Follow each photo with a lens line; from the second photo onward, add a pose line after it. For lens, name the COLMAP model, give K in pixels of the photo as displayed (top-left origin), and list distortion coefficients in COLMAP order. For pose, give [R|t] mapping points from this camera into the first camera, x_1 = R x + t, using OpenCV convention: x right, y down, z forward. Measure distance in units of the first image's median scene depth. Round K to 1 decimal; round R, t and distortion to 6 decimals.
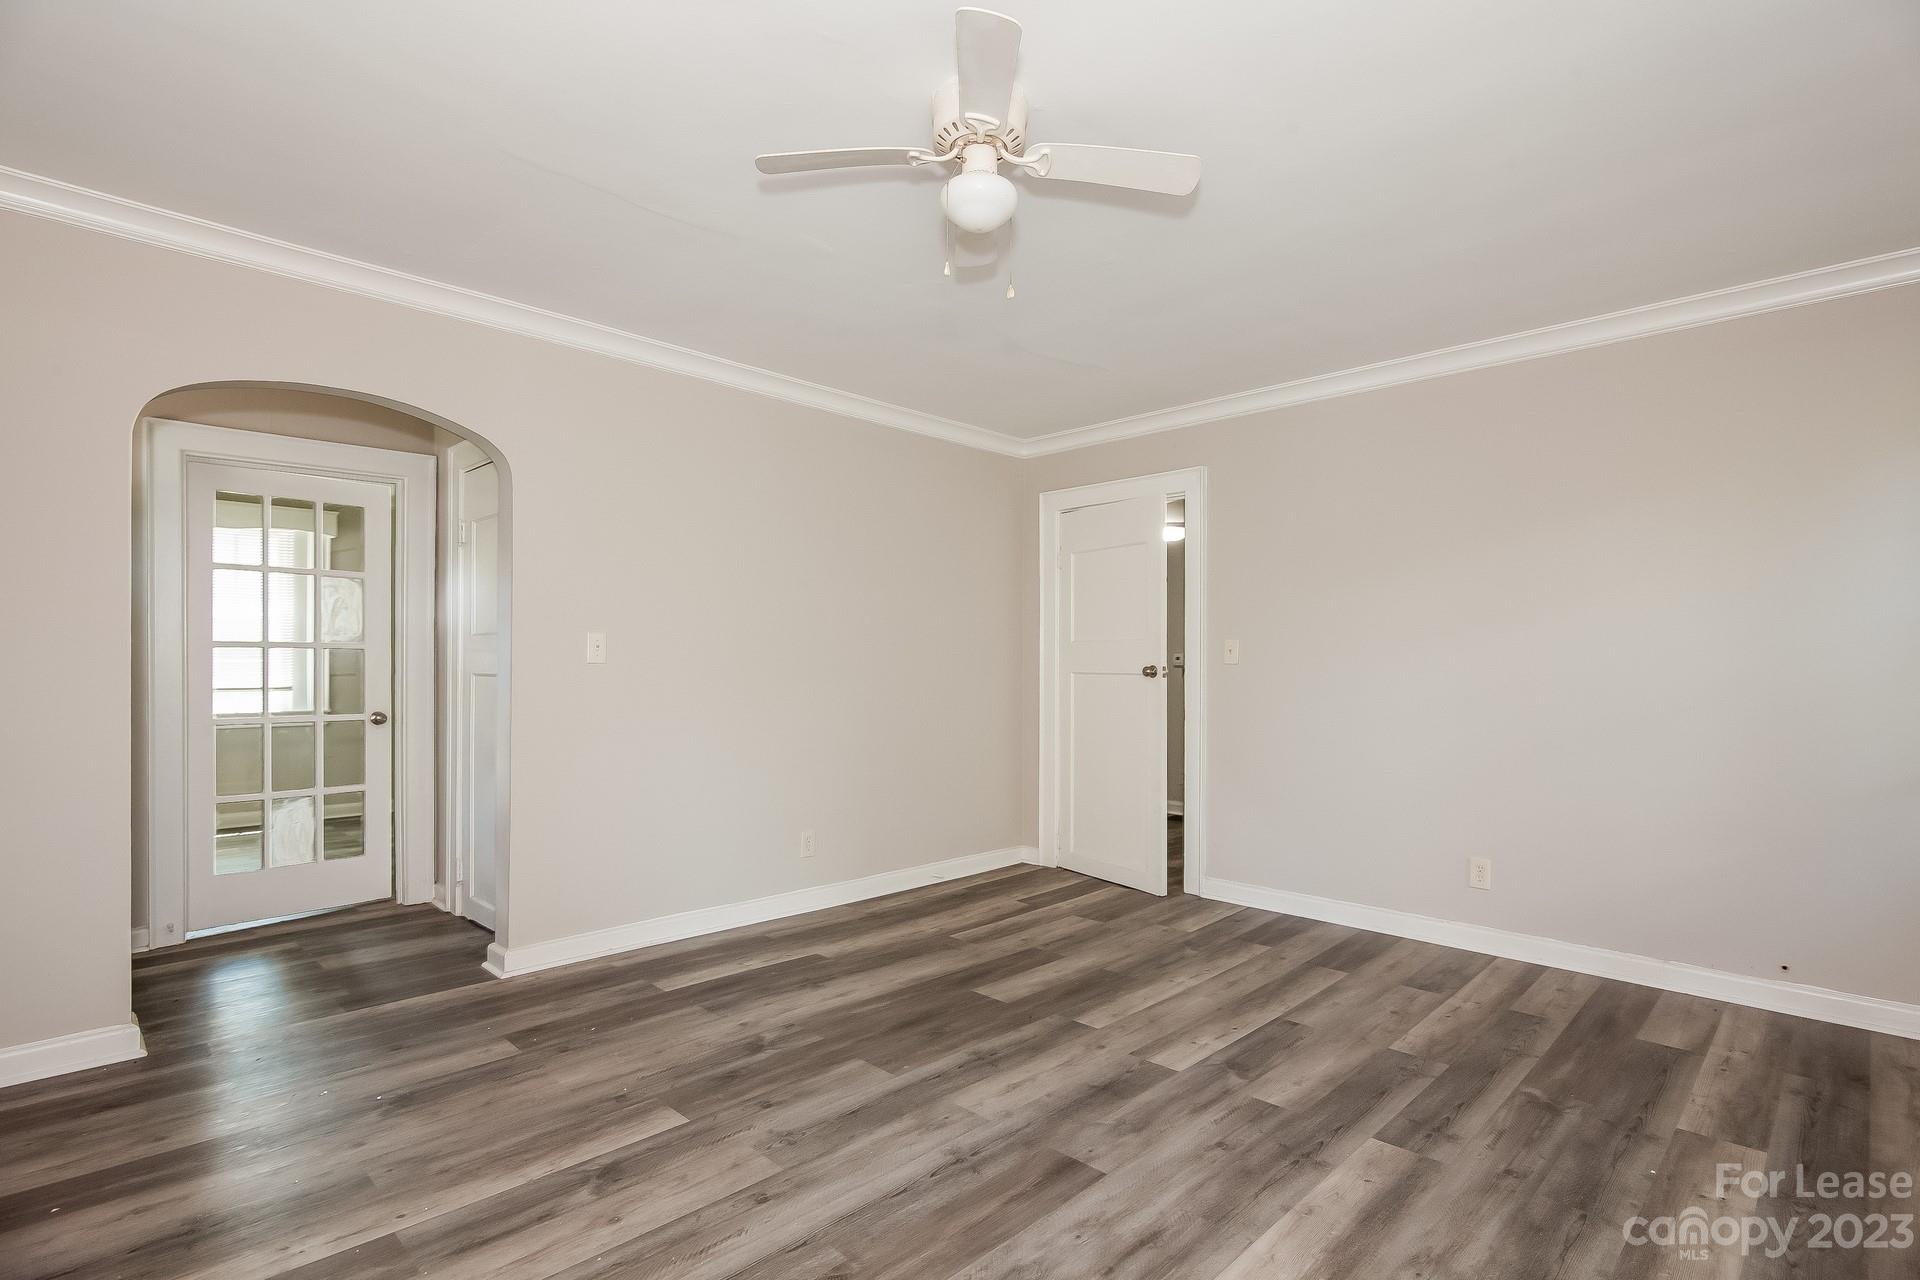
lens RADIAL K [[937.6, 0, 948.6], [0, 937.6, 655.4], [0, 0, 1]] dist [-0.010654, -0.000258]
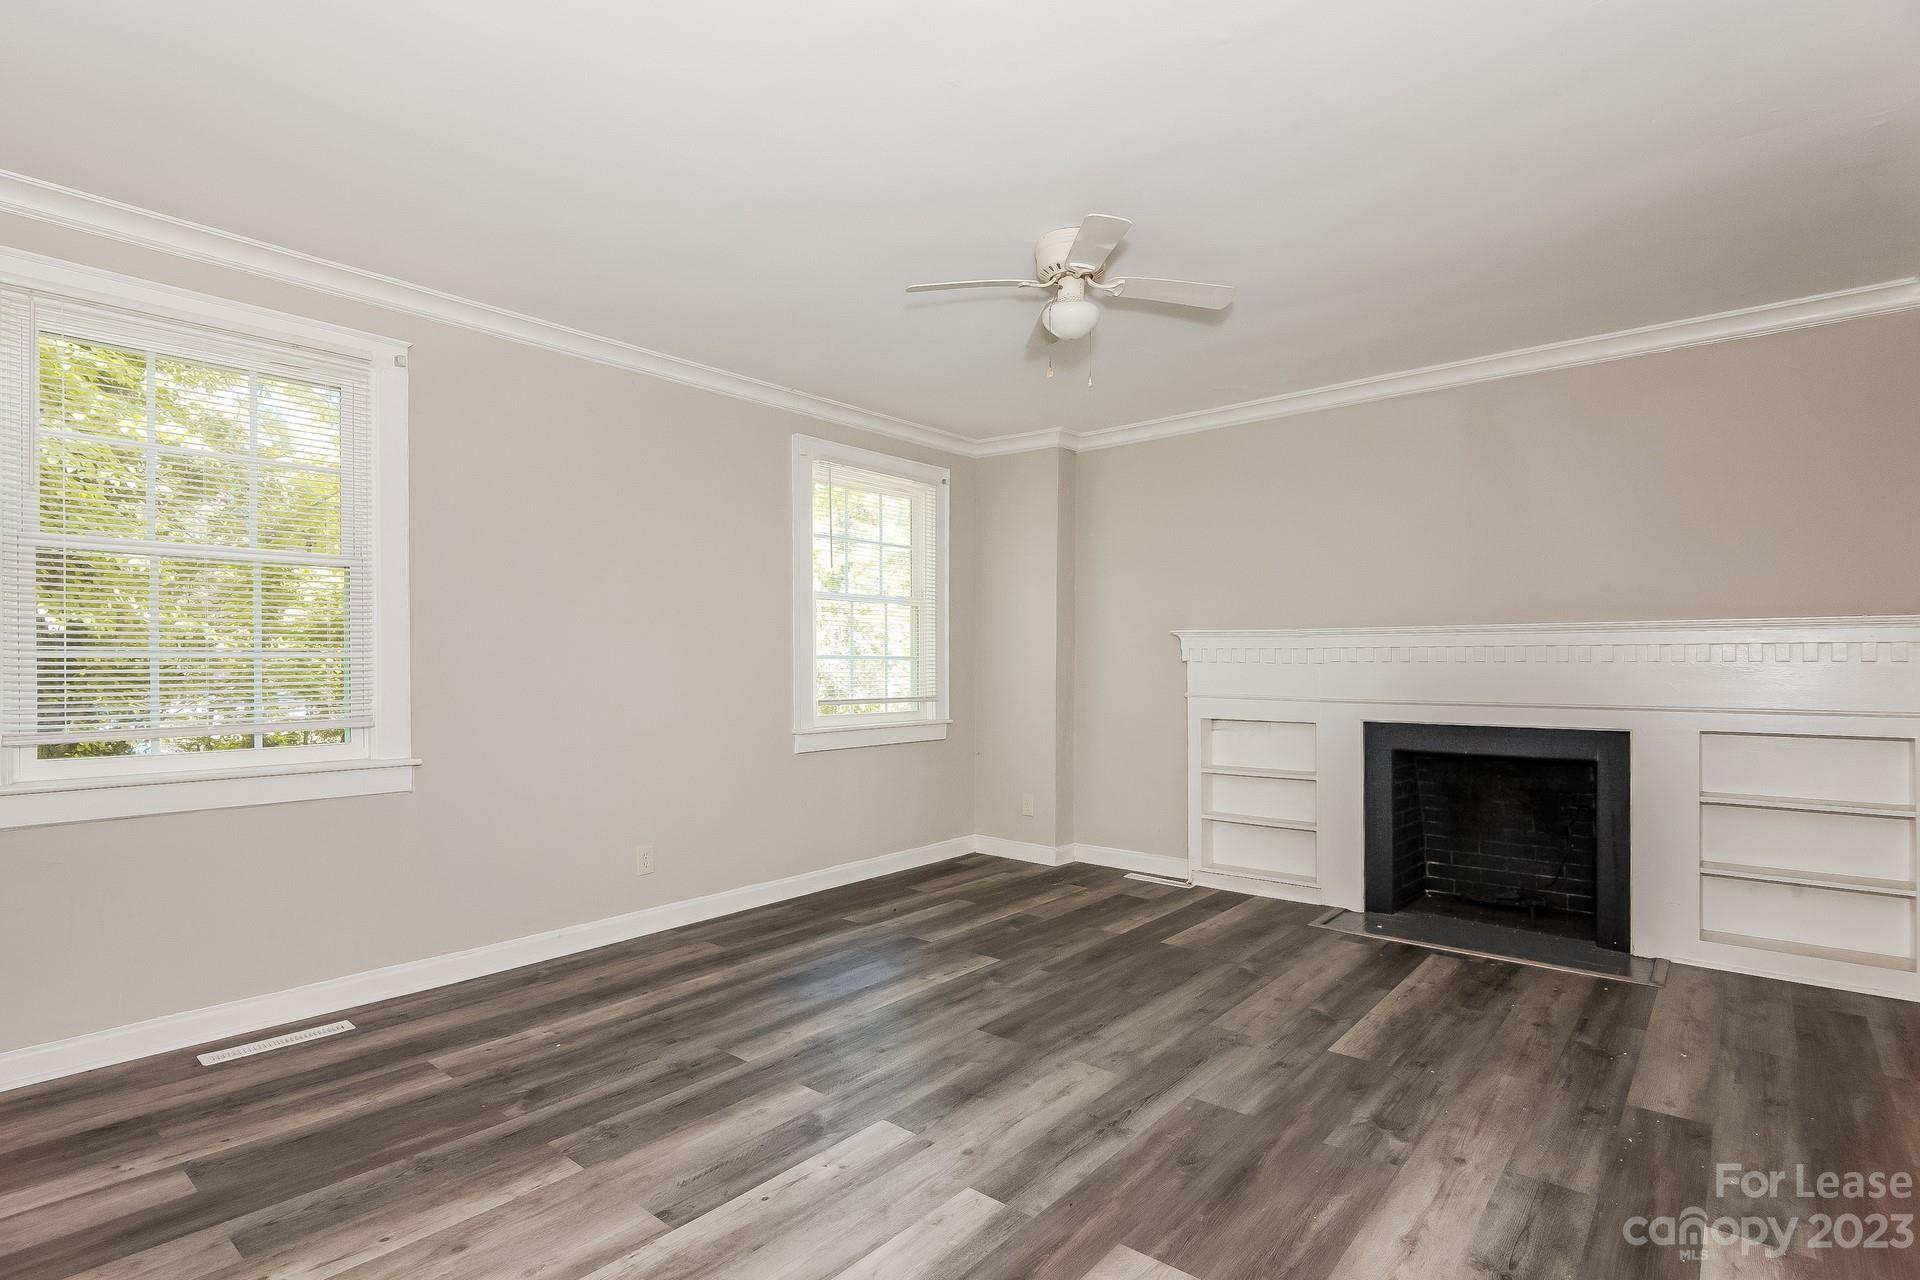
lens RADIAL K [[937.6, 0, 948.6], [0, 937.6, 655.4], [0, 0, 1]] dist [-0.010654, -0.000258]
pose [[-0.996370, -0.005583, -0.084948, 0.279070], [-0.004340, 0.999881, -0.014808, 0.023324], [0.085020, -0.014386, -0.996275, 2.006063]]
